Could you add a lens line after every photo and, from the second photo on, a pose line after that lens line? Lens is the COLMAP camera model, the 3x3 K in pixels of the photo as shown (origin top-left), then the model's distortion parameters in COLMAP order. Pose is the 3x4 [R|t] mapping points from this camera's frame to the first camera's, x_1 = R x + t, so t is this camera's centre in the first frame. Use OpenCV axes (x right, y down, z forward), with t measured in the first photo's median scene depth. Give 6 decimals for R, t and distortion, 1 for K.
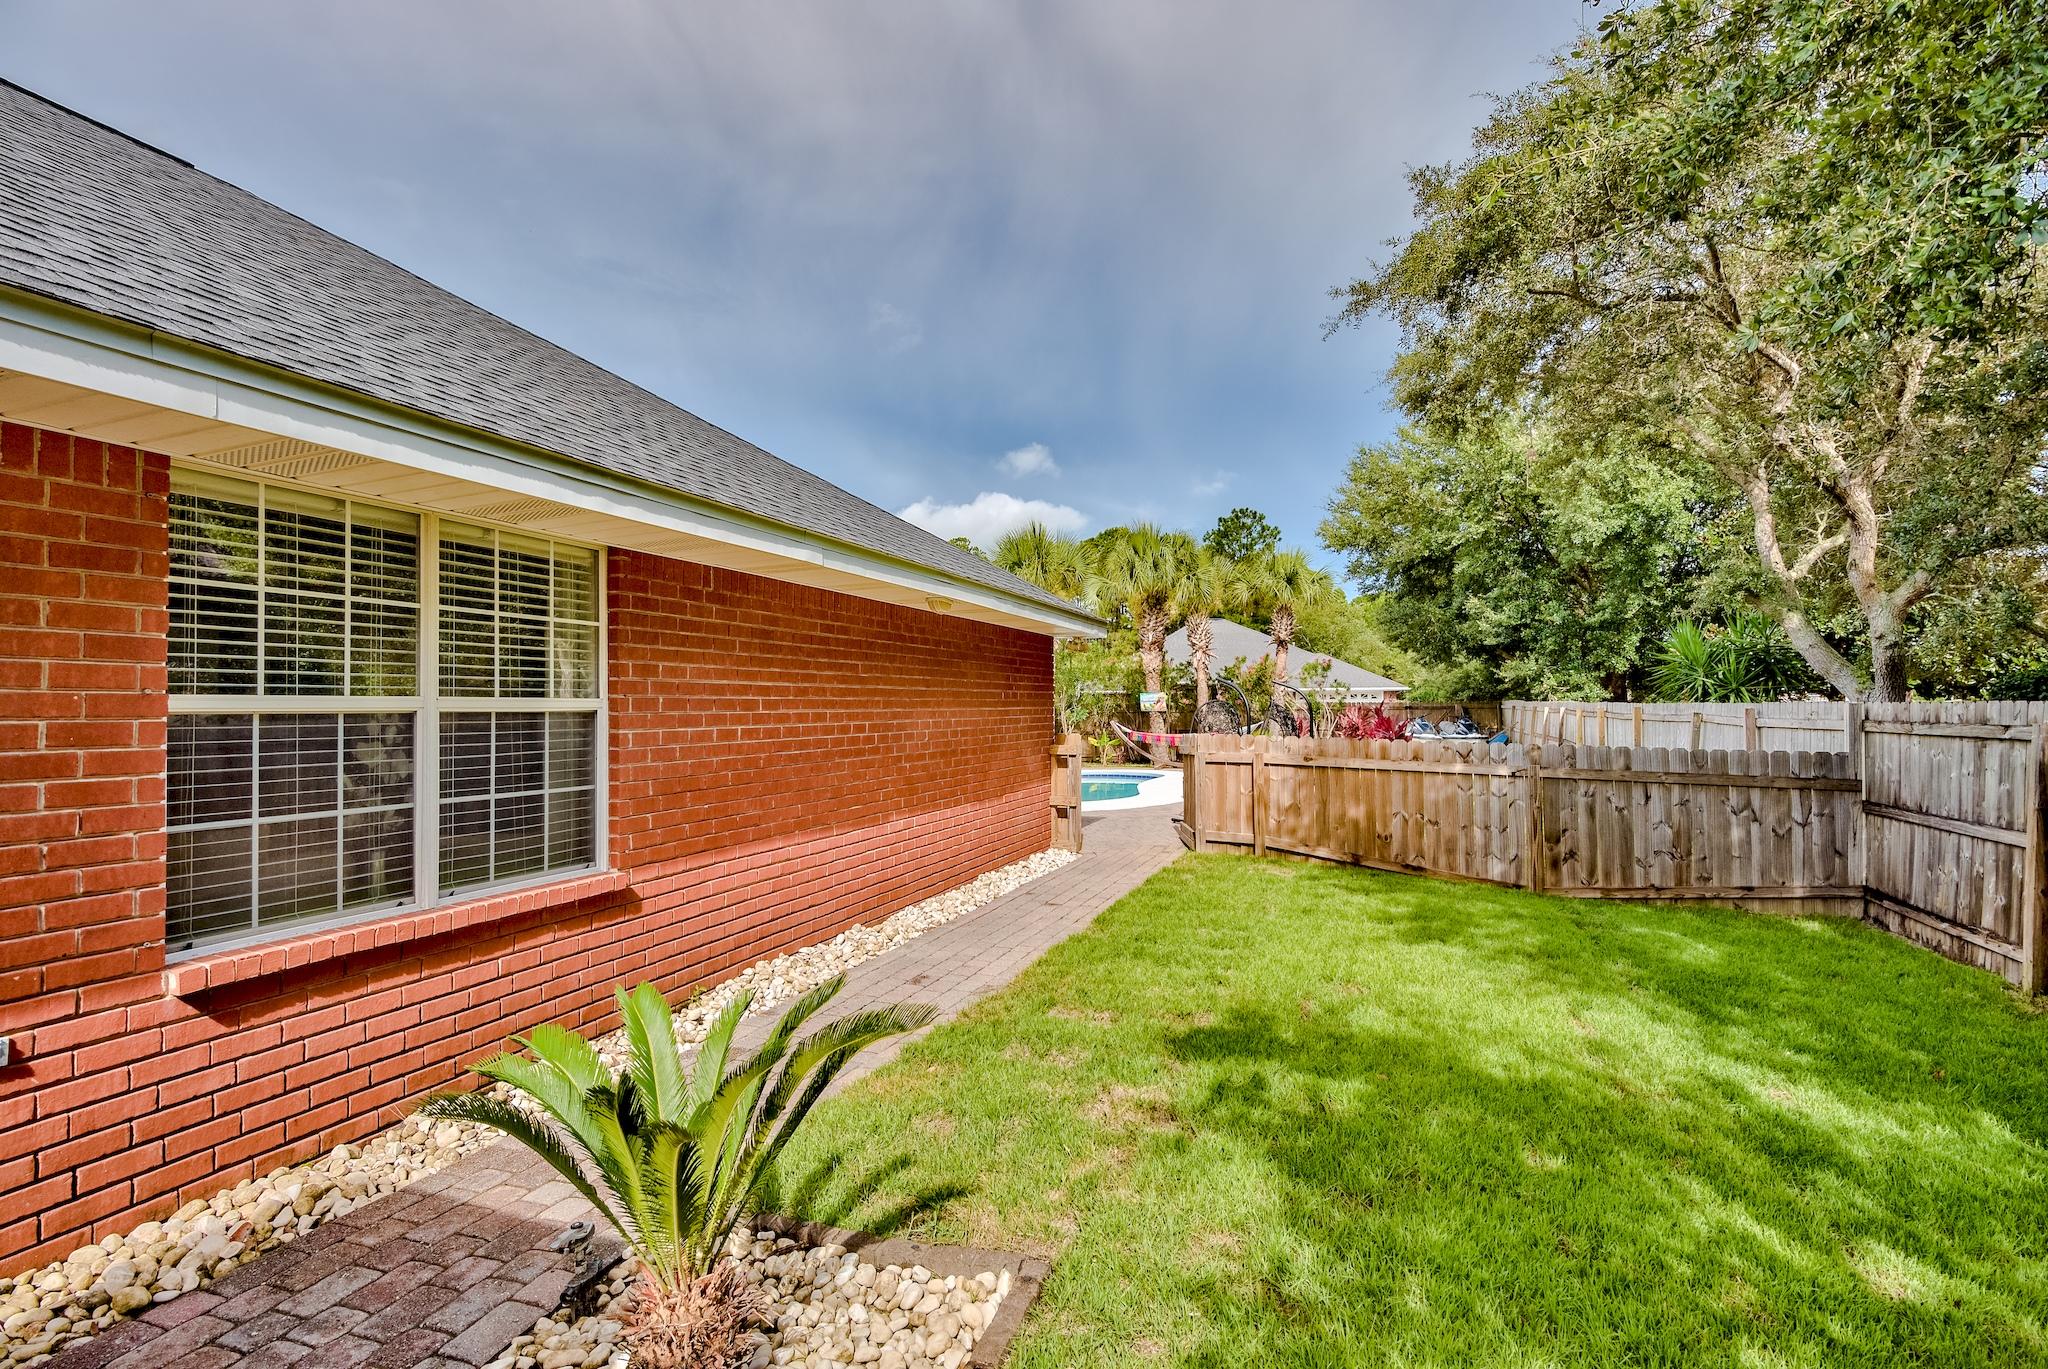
lens RADIAL K [[1004.5, 0, 1031.3], [0, 1004.5, 678.9], [0, 0, 1]] dist [-0.001706, 0.000401]
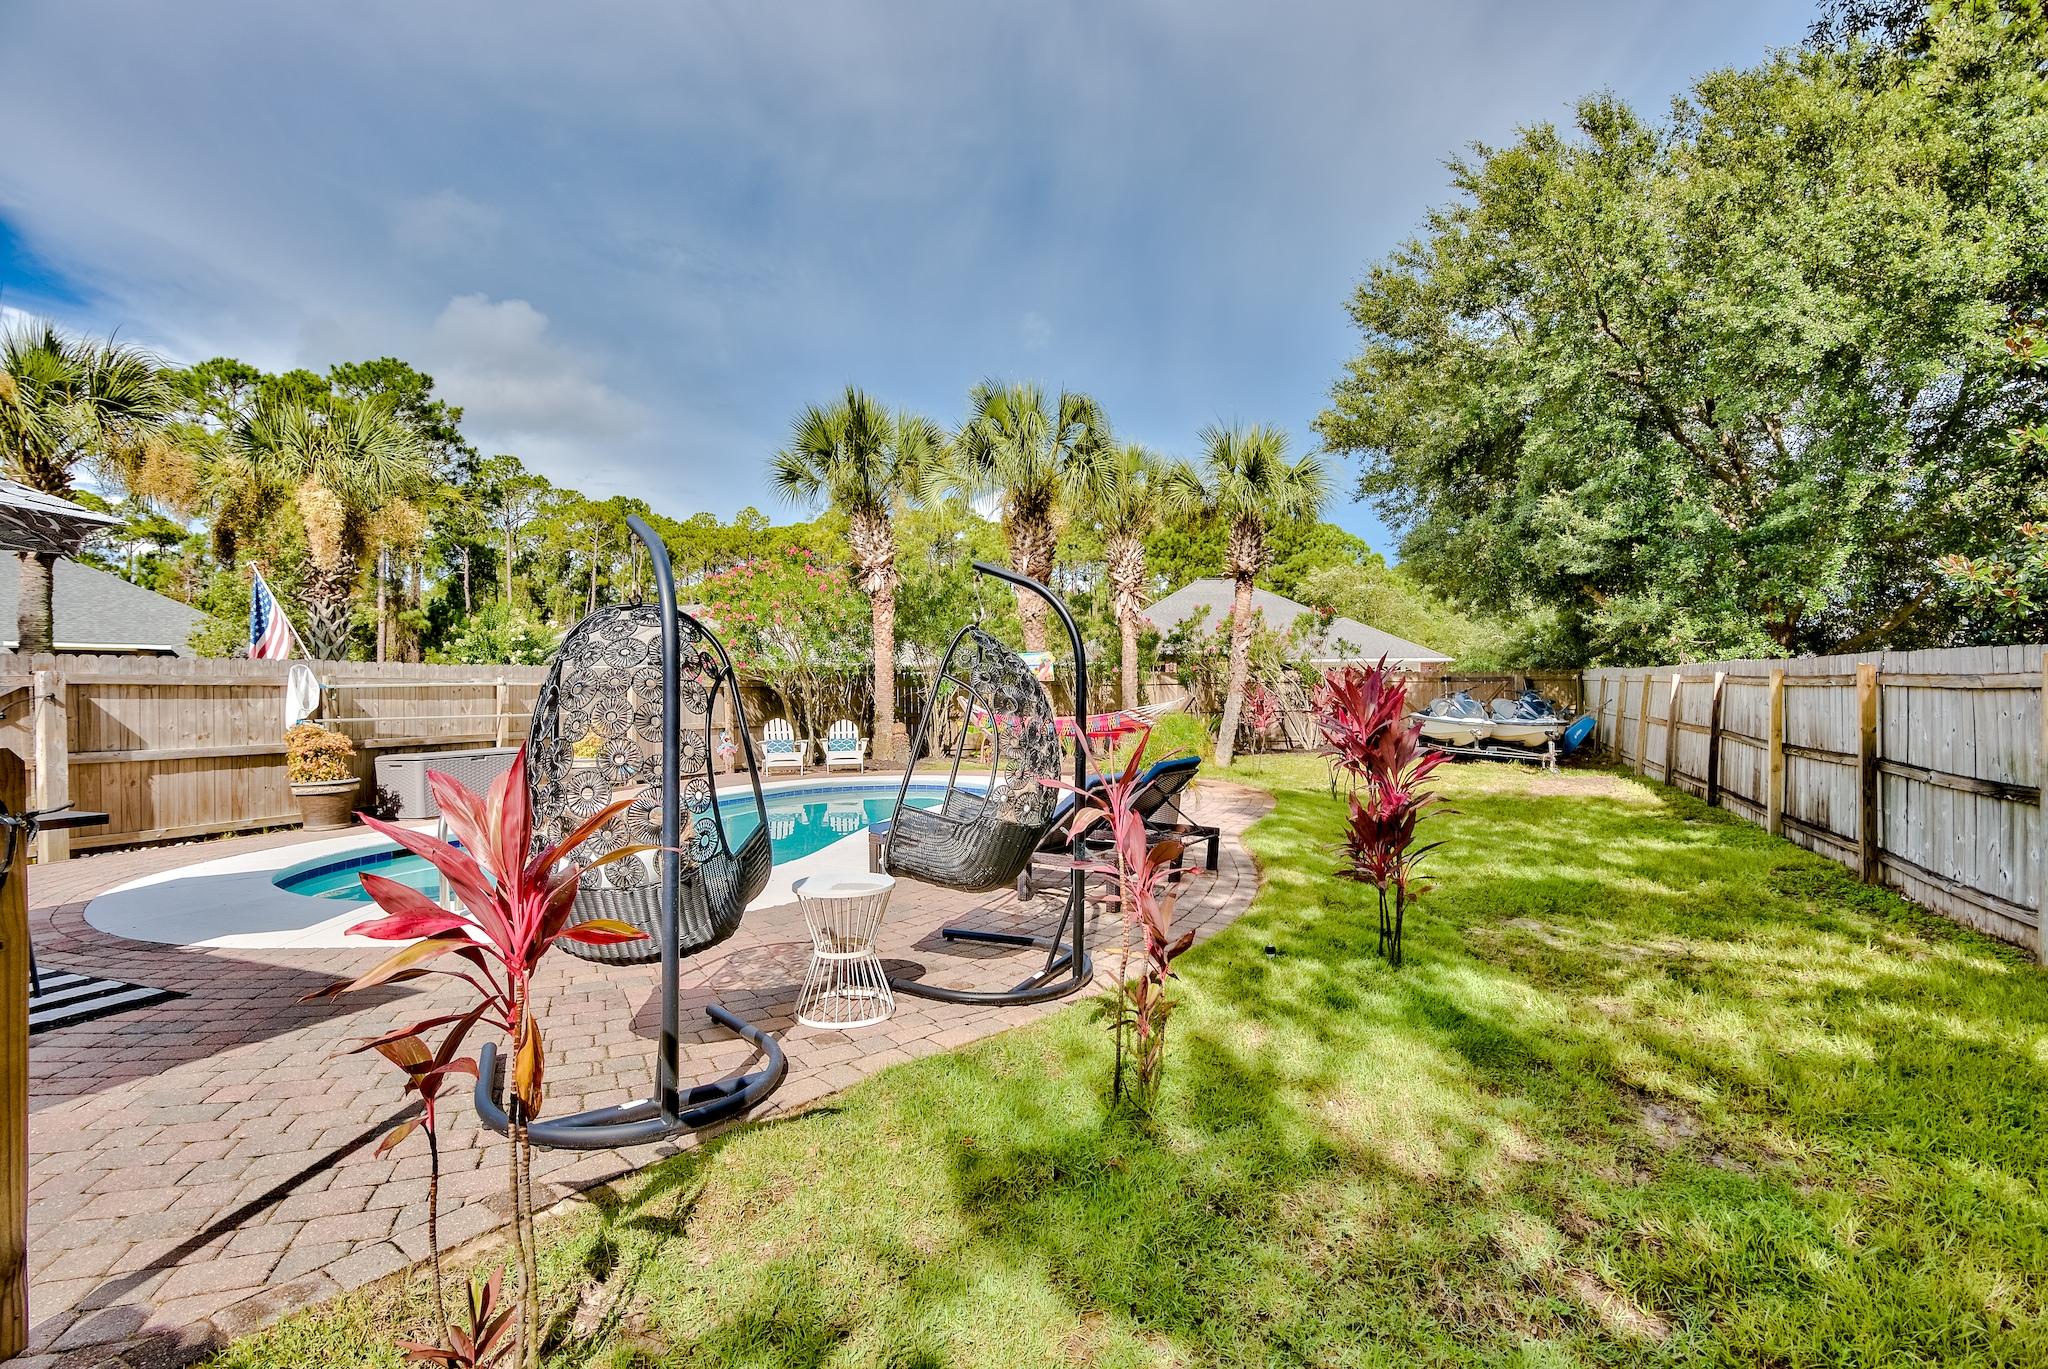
lens RADIAL K [[1004.5, 0, 1012.6], [0, 1004.5, 698.7], [0, 0, 1]] dist [-0.001706, 0.000401]
pose [[0.998422, 0.003716, -0.056032, 0.145985], [-0.001340, 0.999101, 0.042384, 0.016611], [0.056139, -0.042242, 0.997529, 0.364087]]
